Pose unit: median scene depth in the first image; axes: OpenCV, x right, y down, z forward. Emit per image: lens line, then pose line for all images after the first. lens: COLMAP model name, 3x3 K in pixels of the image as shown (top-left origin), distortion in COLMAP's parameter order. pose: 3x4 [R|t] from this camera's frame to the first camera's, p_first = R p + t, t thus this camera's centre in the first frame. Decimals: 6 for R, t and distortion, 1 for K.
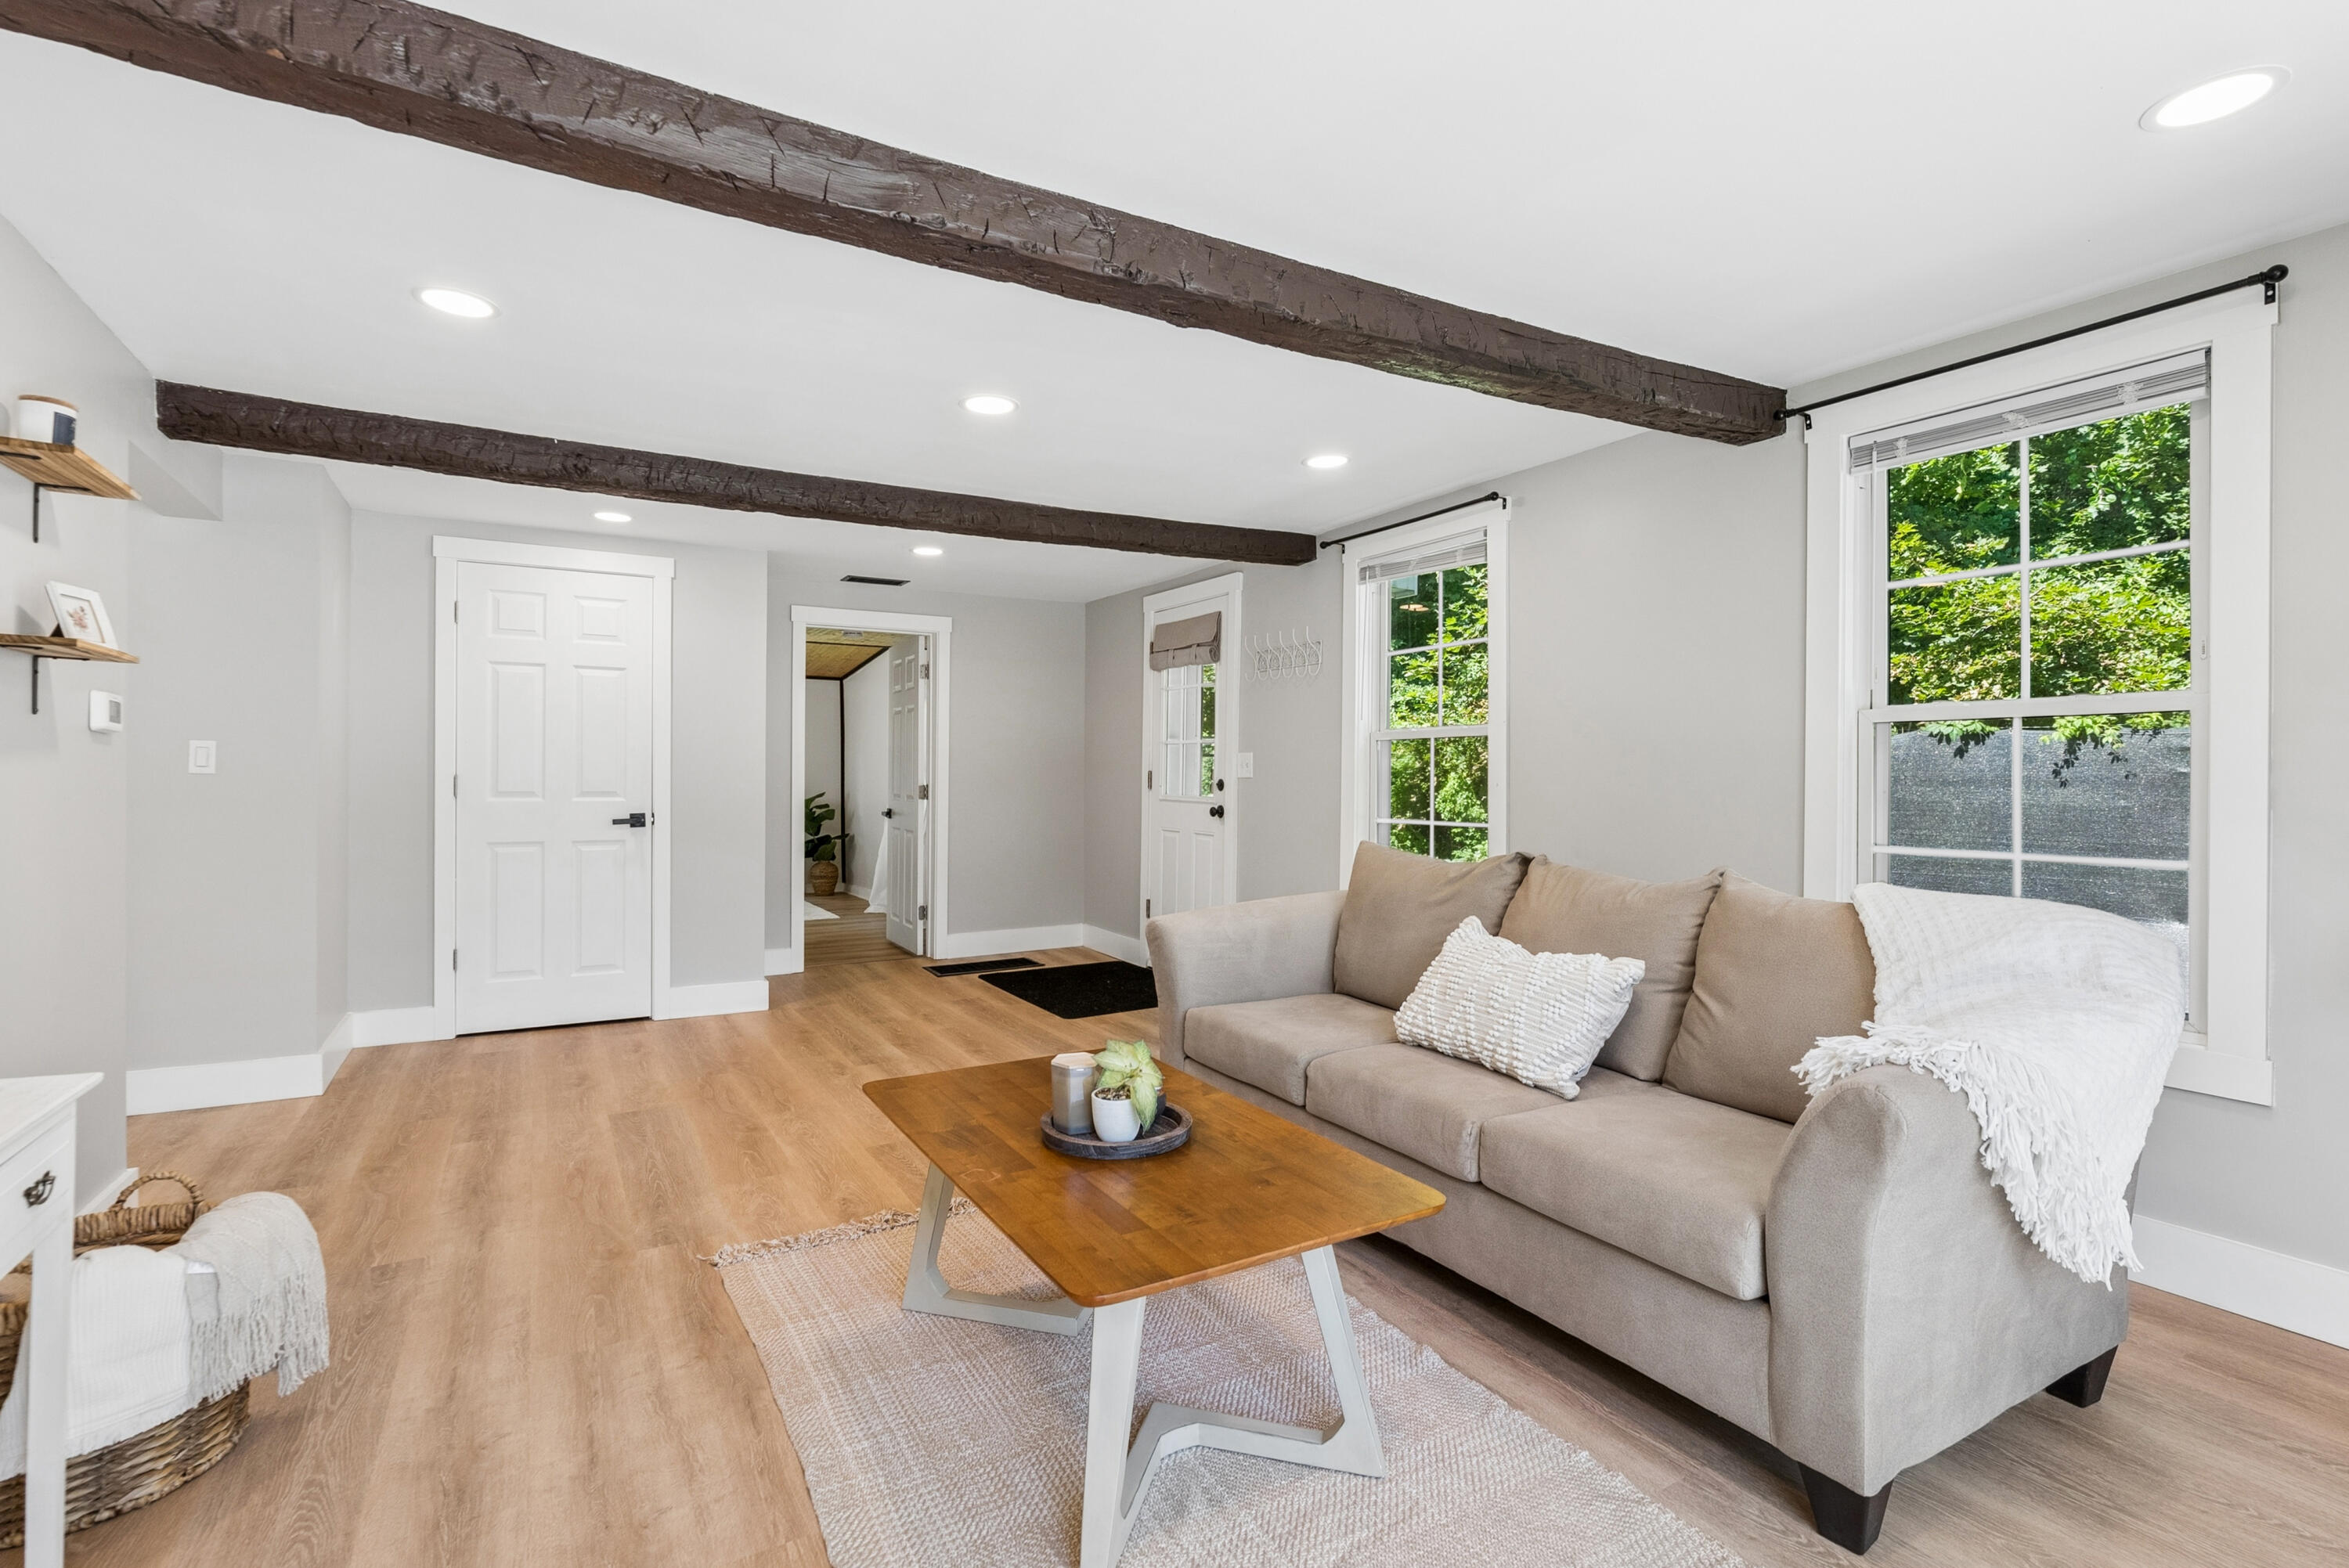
lens RADIAL K [[1089.2, 0, 1173.1], [0, 1089.2, 777.5], [0, 0, 1]] dist [-0.009490, 0.002251]
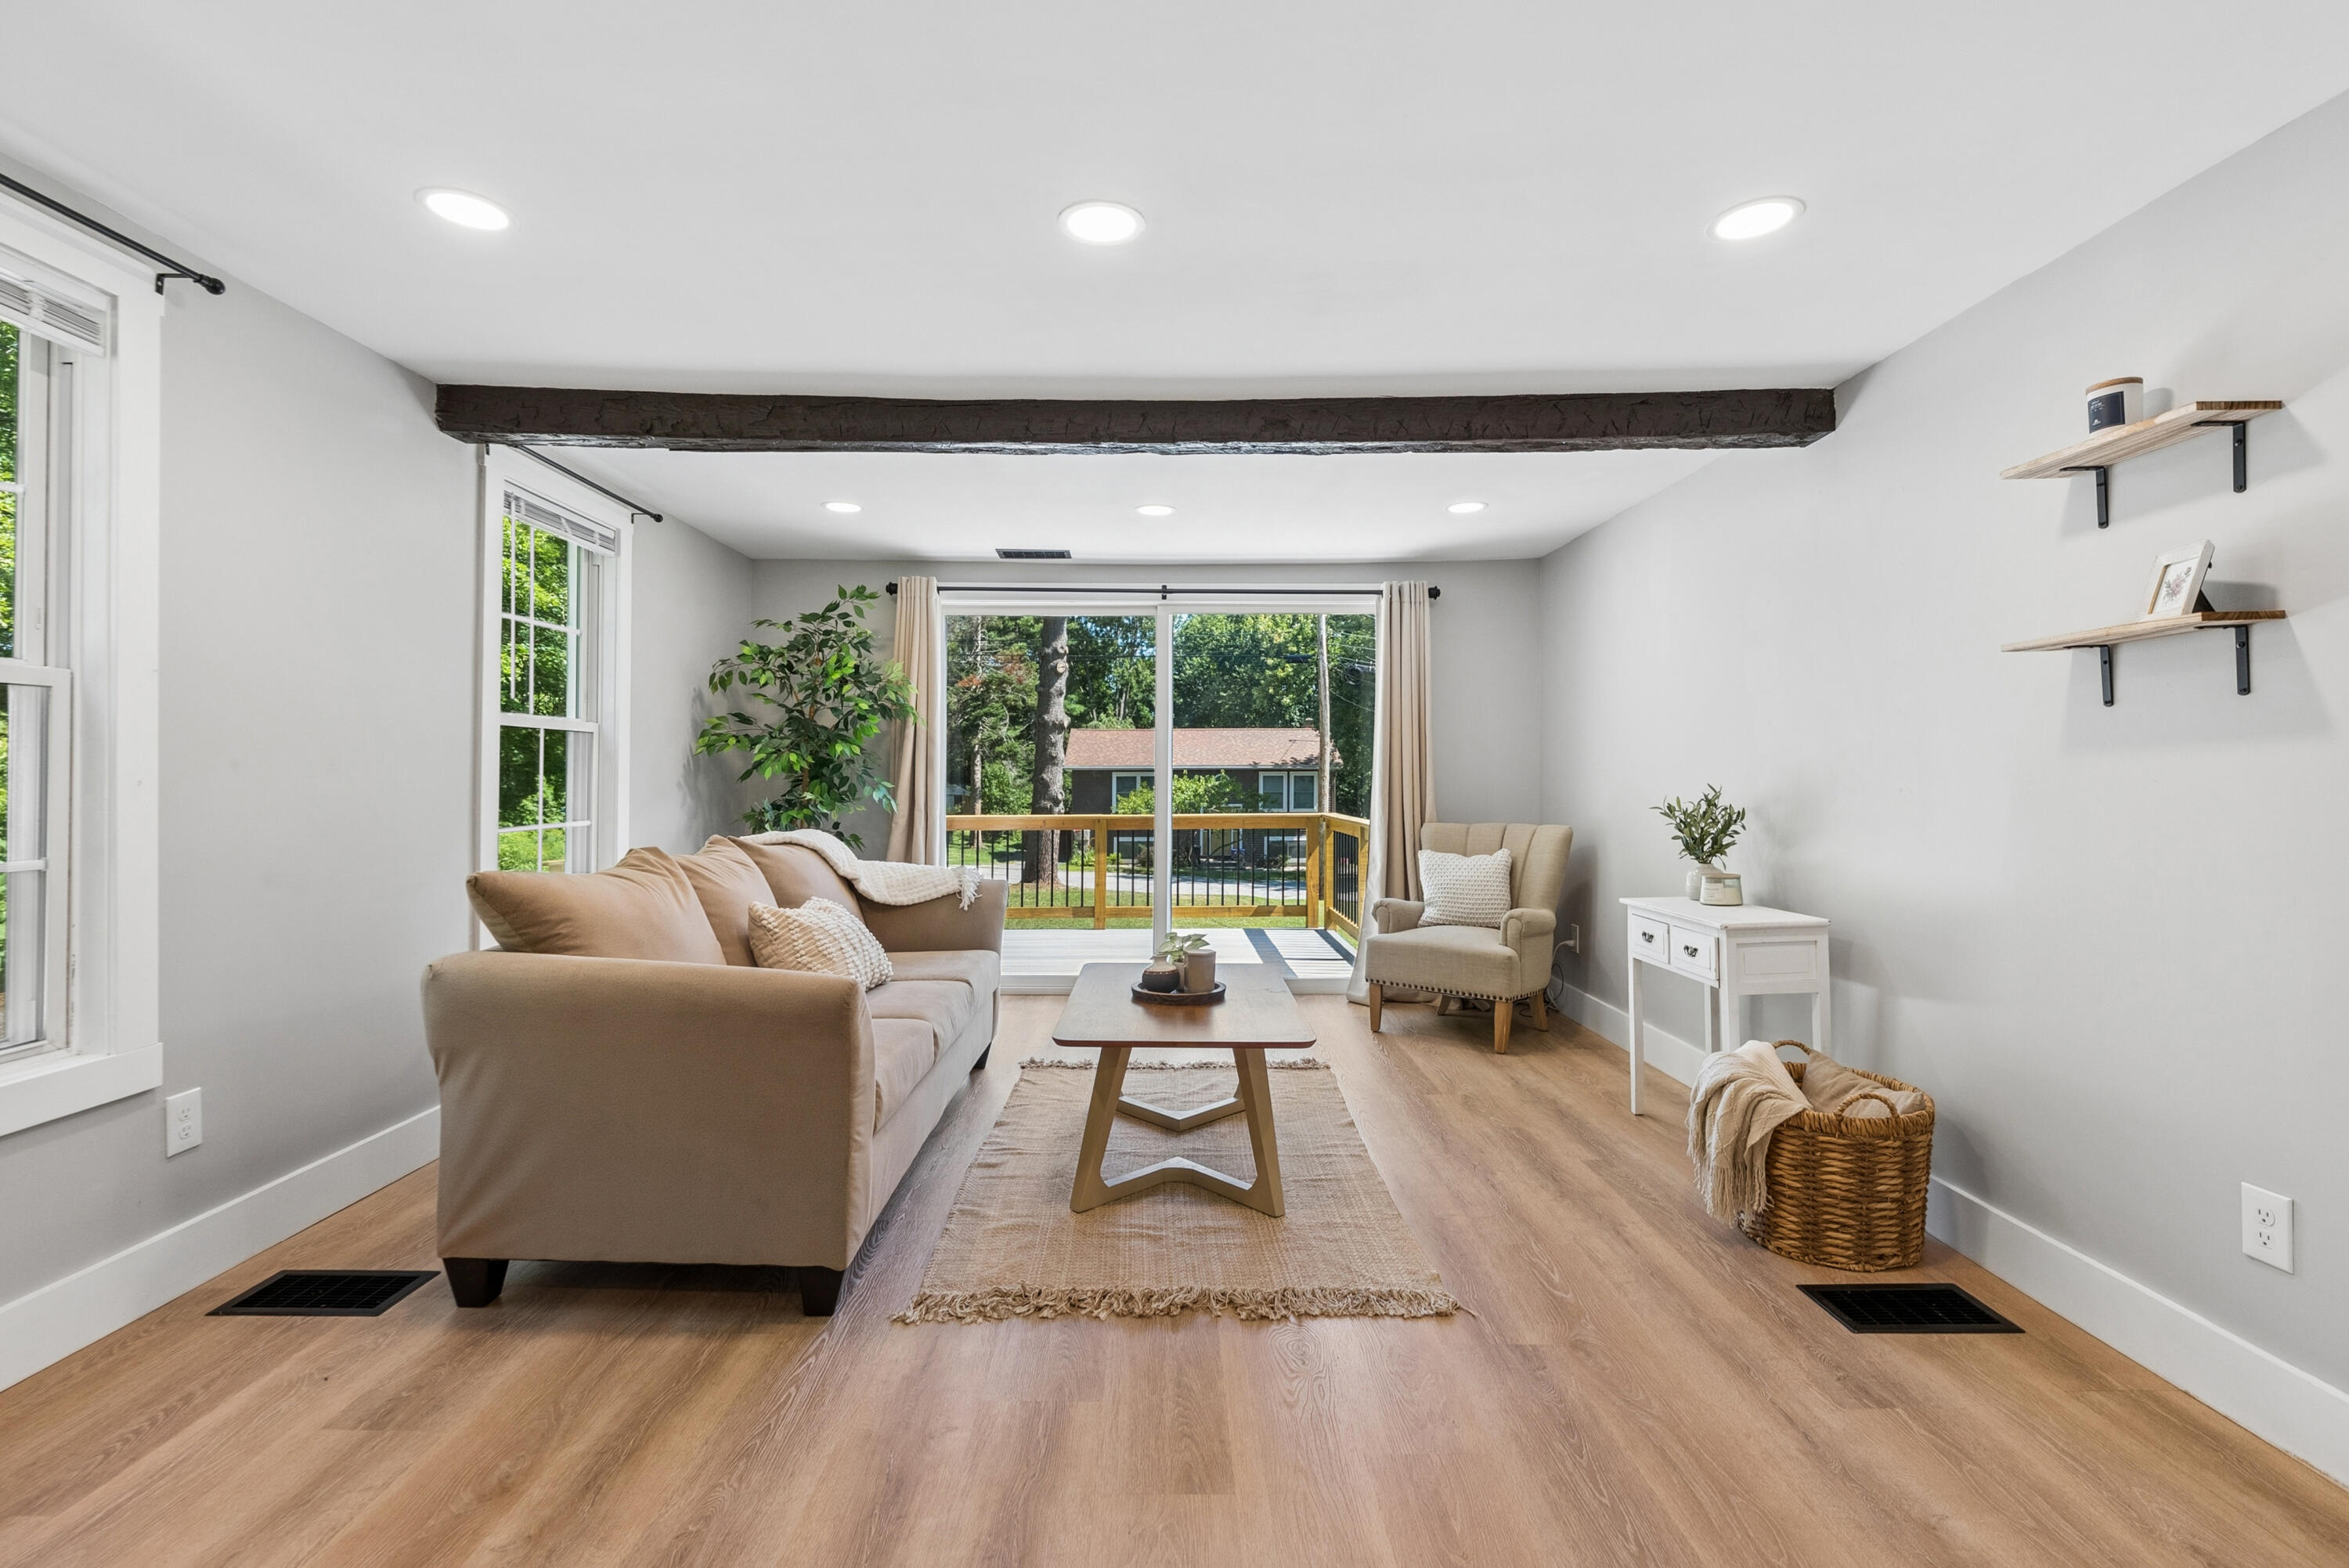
lens RADIAL K [[1089.2, 0, 1172.5], [0, 1089.2, 776.0], [0, 0, 1]] dist [-0.009490, 0.002251]
pose [[-0.865237, -0.000250, 0.501364, -0.681370], [-0.001551, 0.999996, -0.002178, 0.006255], [-0.501361, -0.002662, -0.865234, 1.928567]]
